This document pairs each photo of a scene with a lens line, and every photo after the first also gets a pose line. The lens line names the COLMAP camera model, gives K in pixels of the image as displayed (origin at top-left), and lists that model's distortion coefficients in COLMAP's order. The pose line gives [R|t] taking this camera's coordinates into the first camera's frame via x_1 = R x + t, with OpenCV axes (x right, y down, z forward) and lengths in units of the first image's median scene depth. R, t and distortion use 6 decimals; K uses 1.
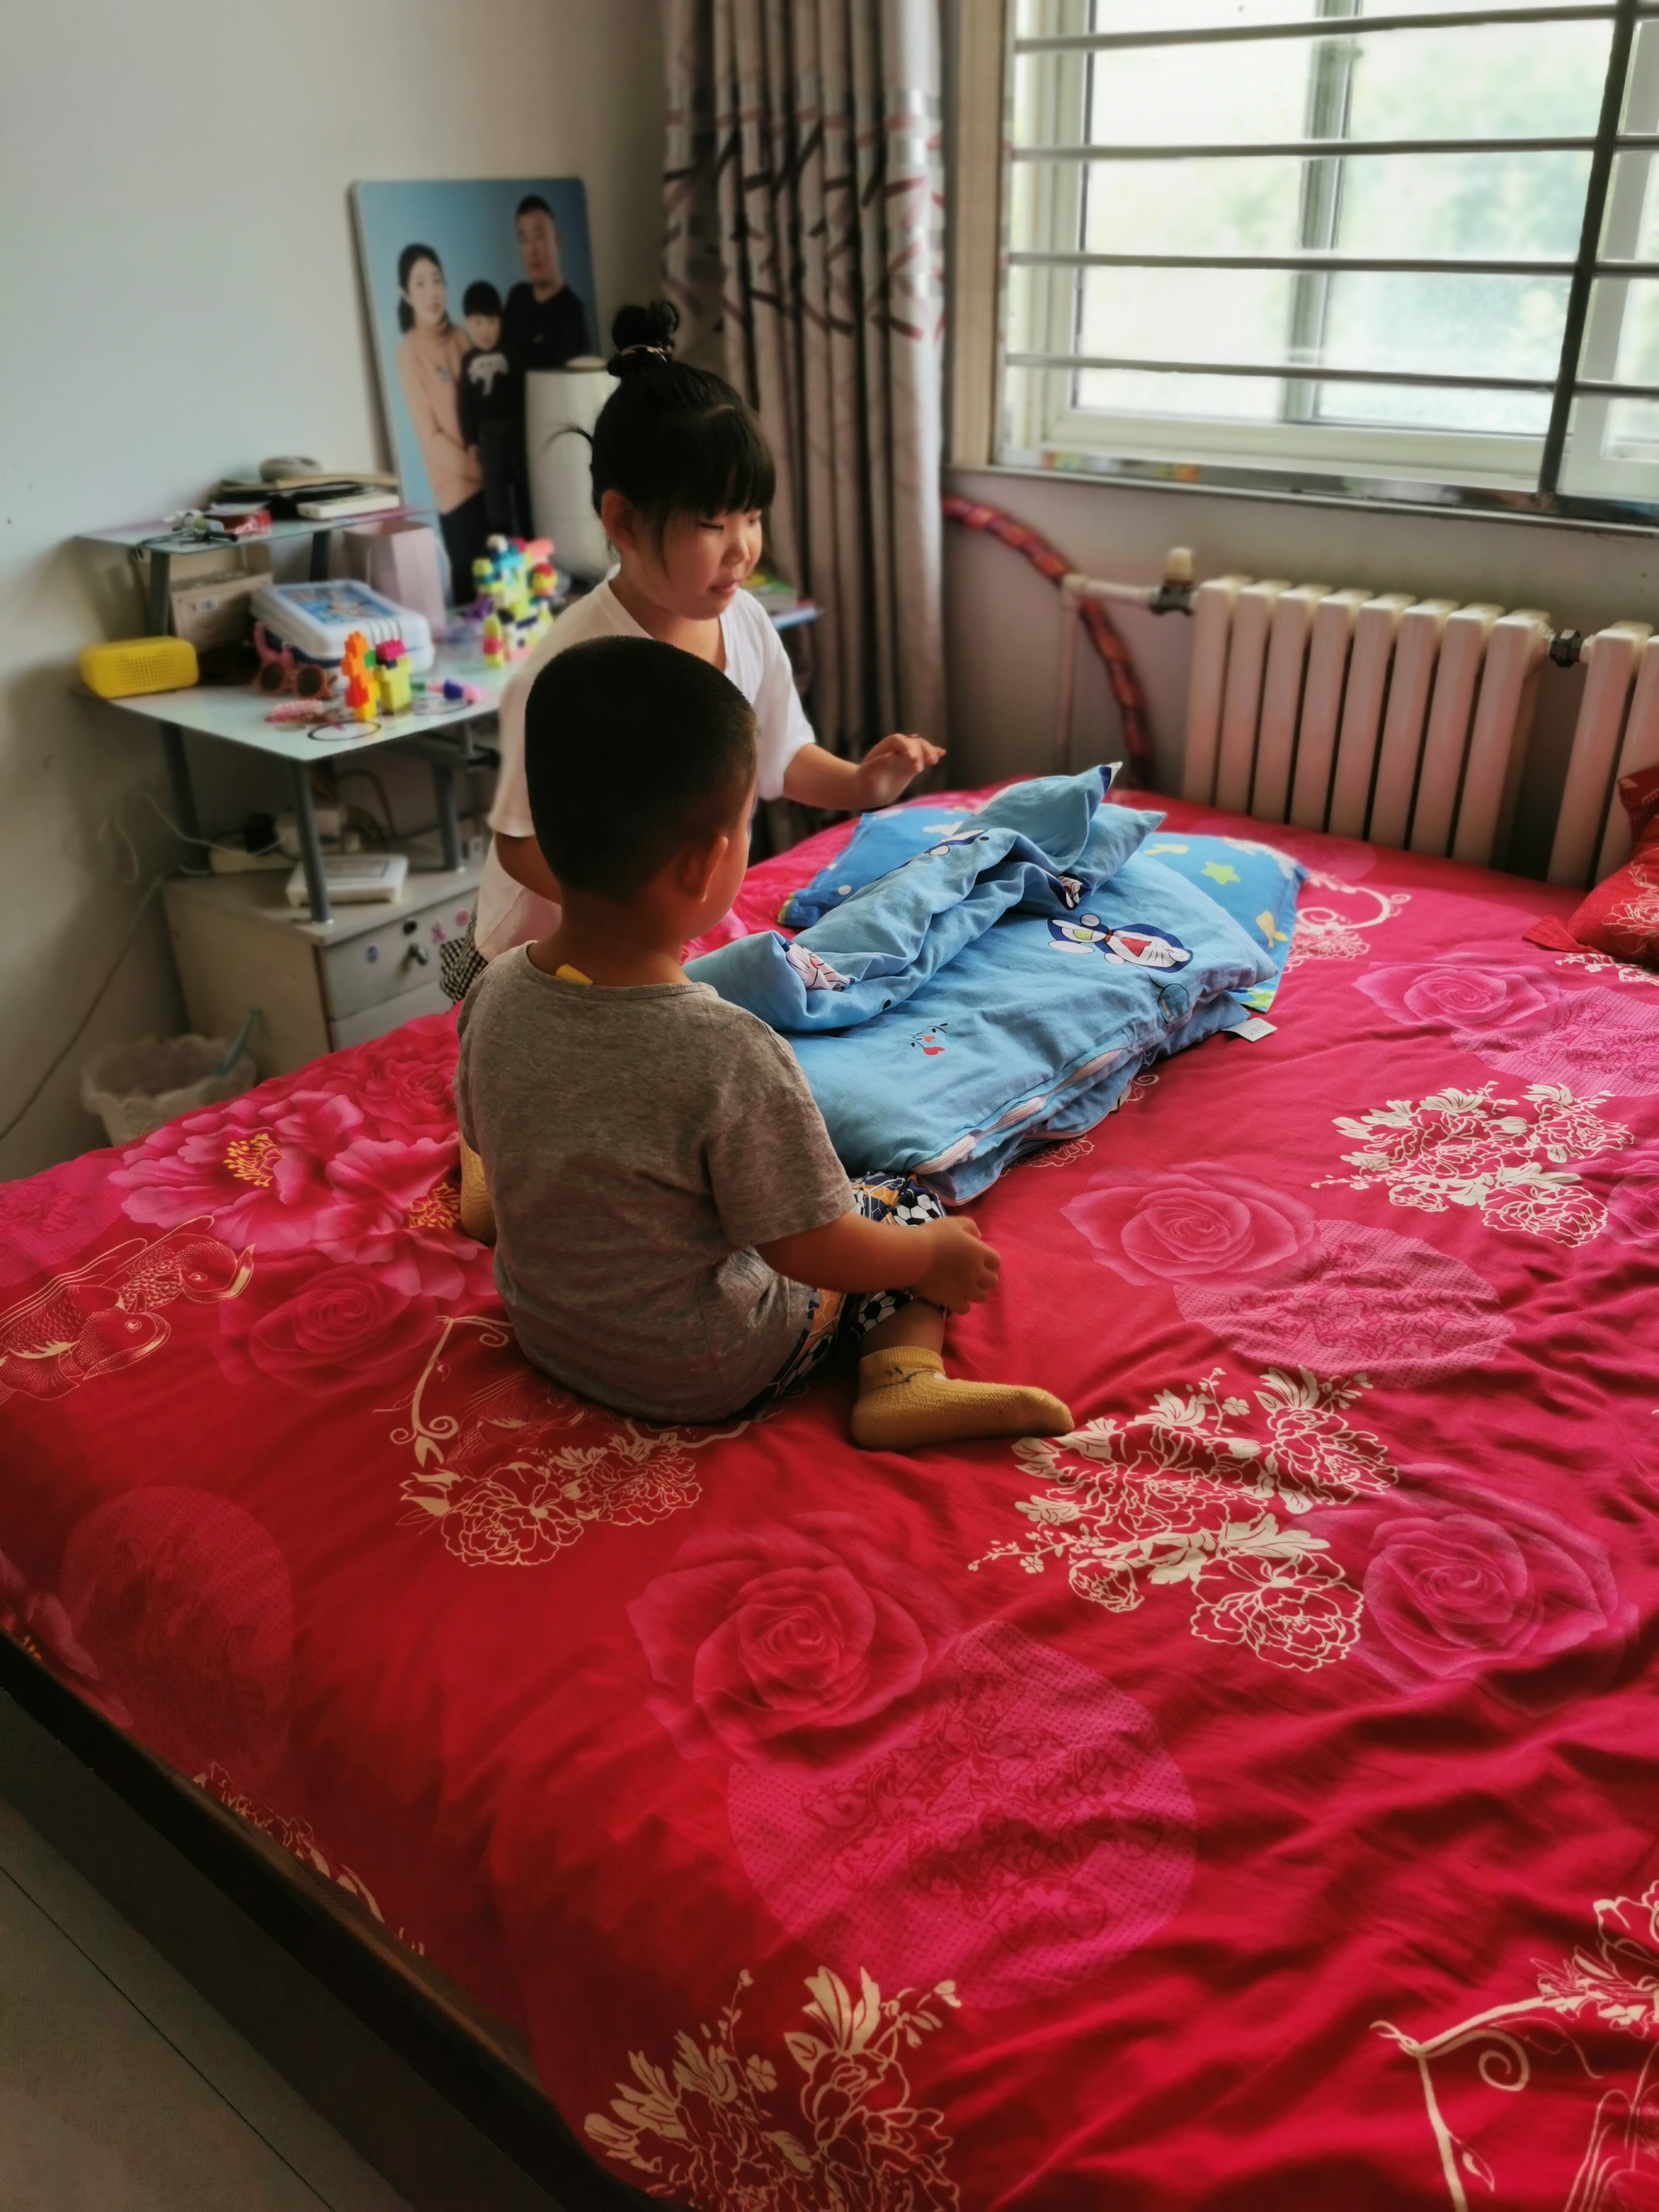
lens RADIAL K [[1730.6, 0, 829.5], [0, 1730.6, 1106.0], [0, 0, 1]] dist [-0.001382, -0.000334]
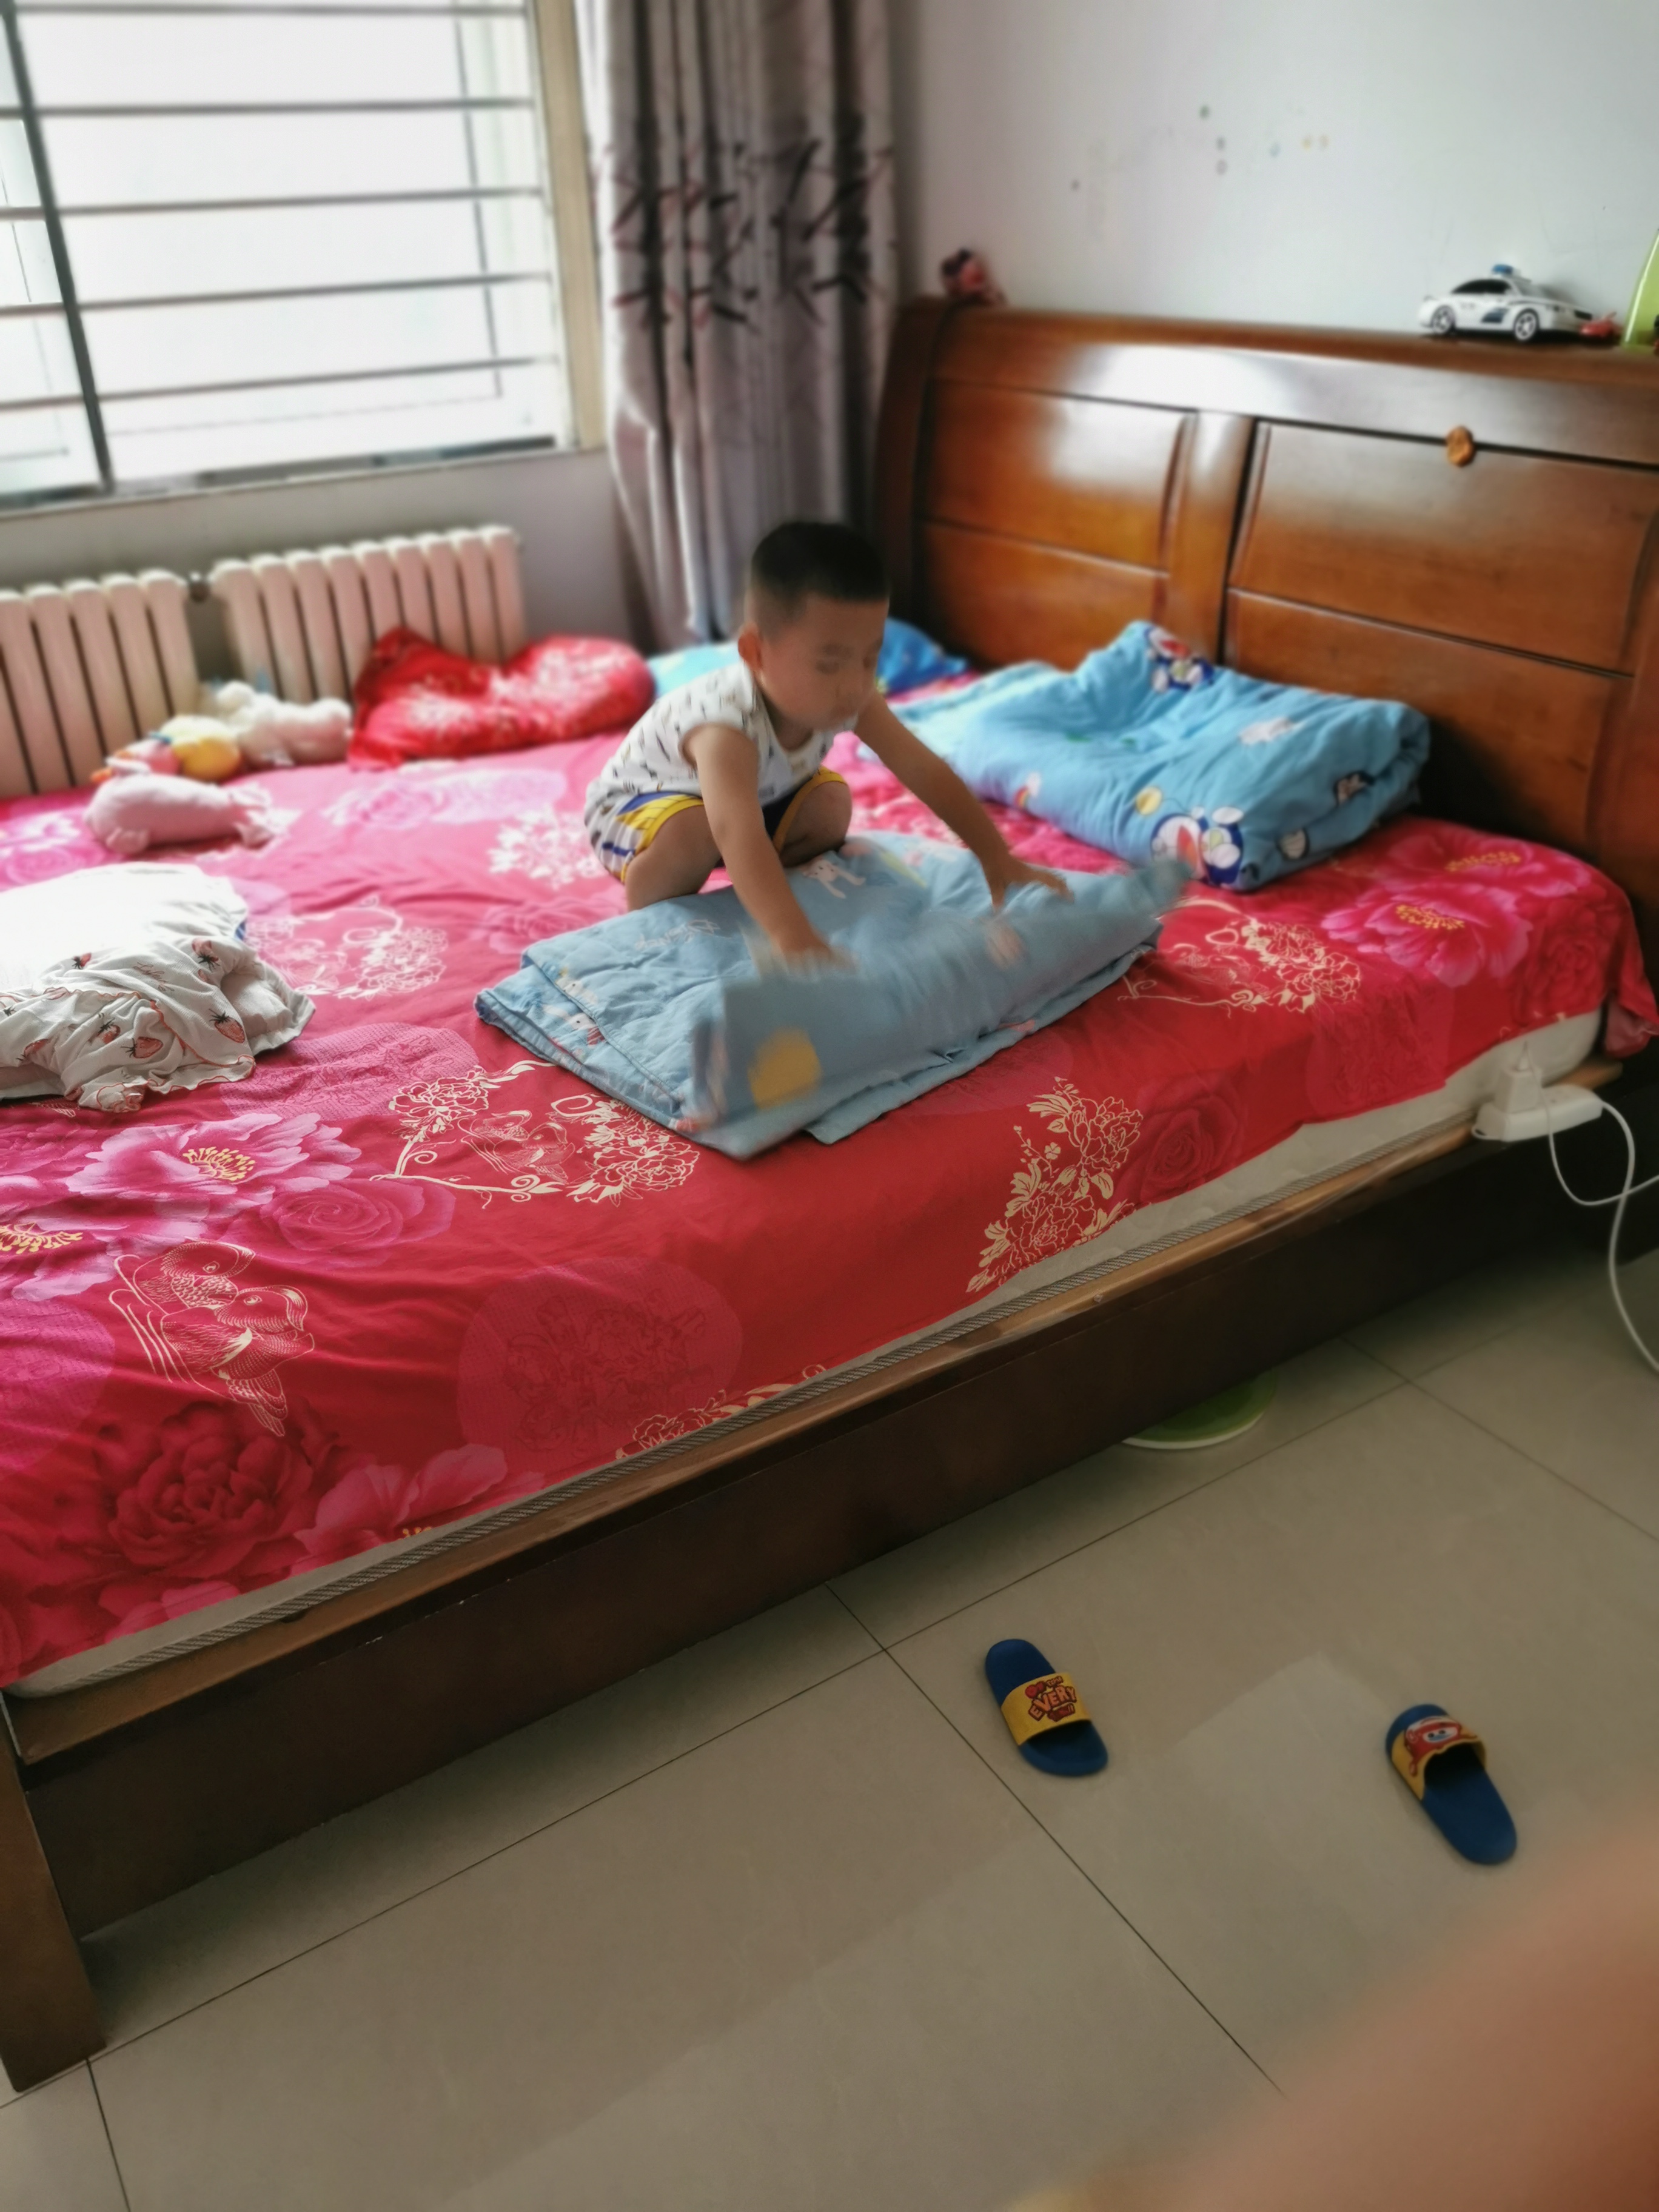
lens RADIAL K [[1730.6, 0, 829.5], [0, 1730.6, 1106.0], [0, 0, 1]] dist [-0.001382, -0.000334]
pose [[0.353369, -0.449299, 0.820525, -0.881938], [0.465350, 0.845317, 0.262465, -0.072287], [-0.811529, 0.289084, 0.507790, 0.078007]]
